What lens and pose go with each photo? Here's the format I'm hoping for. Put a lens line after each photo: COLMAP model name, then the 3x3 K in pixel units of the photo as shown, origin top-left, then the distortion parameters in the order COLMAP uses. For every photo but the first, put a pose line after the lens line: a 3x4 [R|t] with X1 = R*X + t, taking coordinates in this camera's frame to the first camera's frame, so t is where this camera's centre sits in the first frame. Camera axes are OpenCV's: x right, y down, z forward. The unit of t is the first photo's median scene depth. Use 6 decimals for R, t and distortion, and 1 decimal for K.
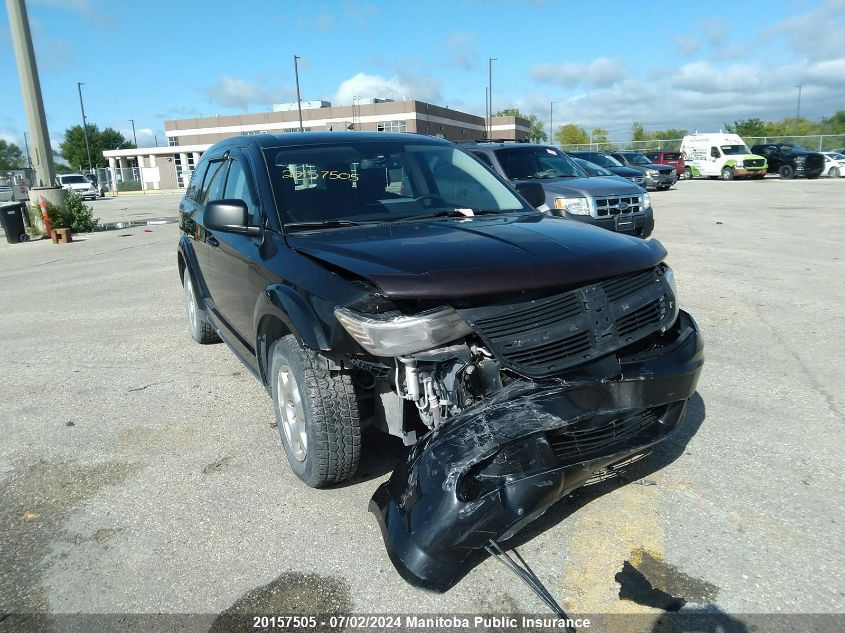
lens RADIAL K [[621.9, 0, 422.5], [0, 621.9, 316.5], [0, 0, 1]] dist [0.052271, -0.091570]
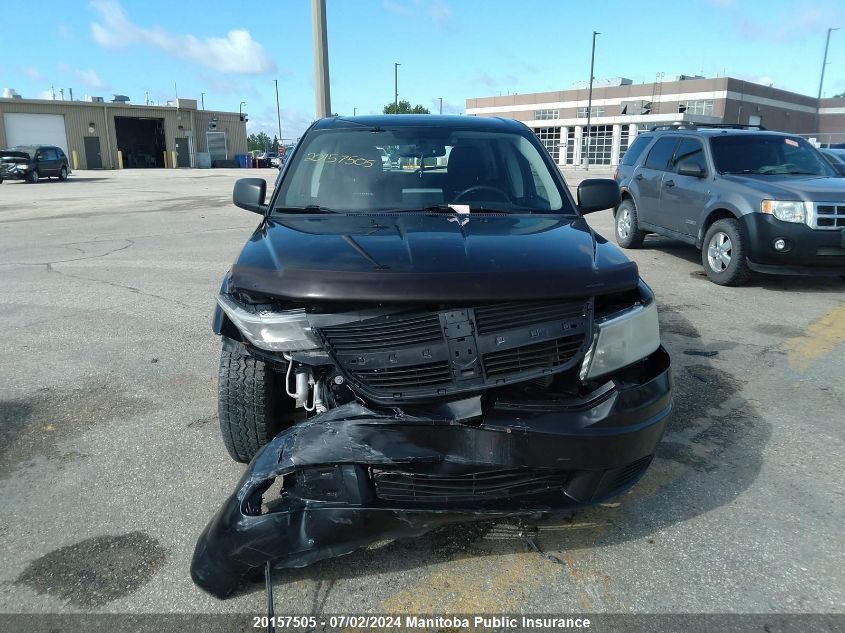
lens RADIAL K [[621.9, 0, 422.5], [0, 621.9, 316.5], [0, 0, 1]] dist [0.052271, -0.091570]
pose [[0.897959, 0.152163, -0.412935, 0.174154], [-0.139257, 0.988352, 0.061375, -0.025533], [0.417465, 0.002392, 0.908690, 0.066093]]
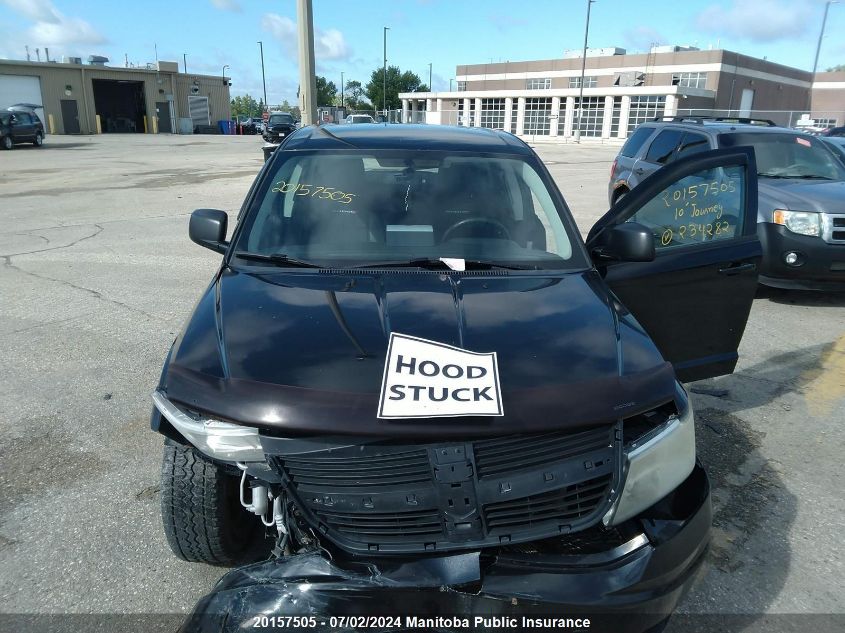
lens RADIAL K [[621.9, 0, 422.5], [0, 621.9, 316.5], [0, 0, 1]] dist [0.052271, -0.091570]
pose [[0.904232, 0.183990, -0.385373, 0.142202], [-0.153928, 0.982189, 0.107755, -0.075100], [0.398335, -0.038116, 0.916448, 0.118910]]
